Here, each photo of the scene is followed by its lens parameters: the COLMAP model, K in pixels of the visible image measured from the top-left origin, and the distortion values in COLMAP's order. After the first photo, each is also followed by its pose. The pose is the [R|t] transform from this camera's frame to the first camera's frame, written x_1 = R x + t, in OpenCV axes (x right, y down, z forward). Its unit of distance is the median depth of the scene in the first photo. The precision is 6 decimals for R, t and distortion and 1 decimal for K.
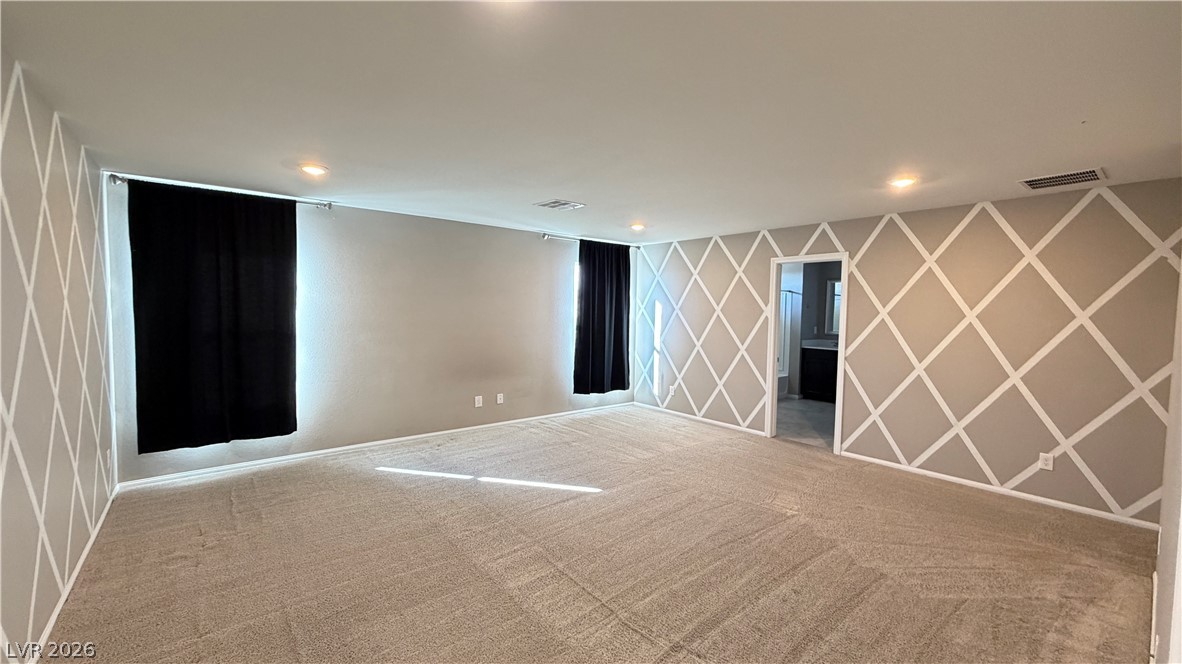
lens RADIAL K [[469.8, 0, 586.1], [0, 469.8, 329.8], [0, 0, 1]] dist [0.001175, -0.000026]
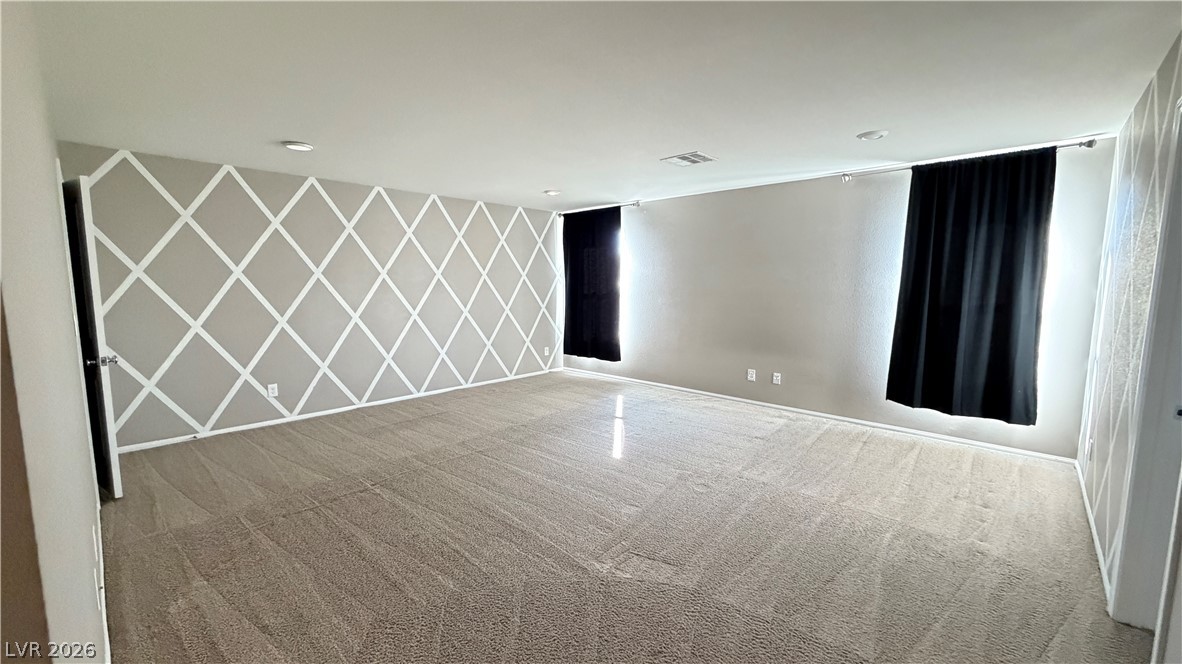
lens RADIAL K [[469.8, 0, 585.5], [0, 469.8, 333.7], [0, 0, 1]] dist [0.001175, -0.000026]
pose [[0.146141, 0.103418, -0.983843, 0.815032], [-0.037603, 0.994383, 0.098940, -0.015991], [0.988549, 0.022536, 0.149209, 0.648632]]
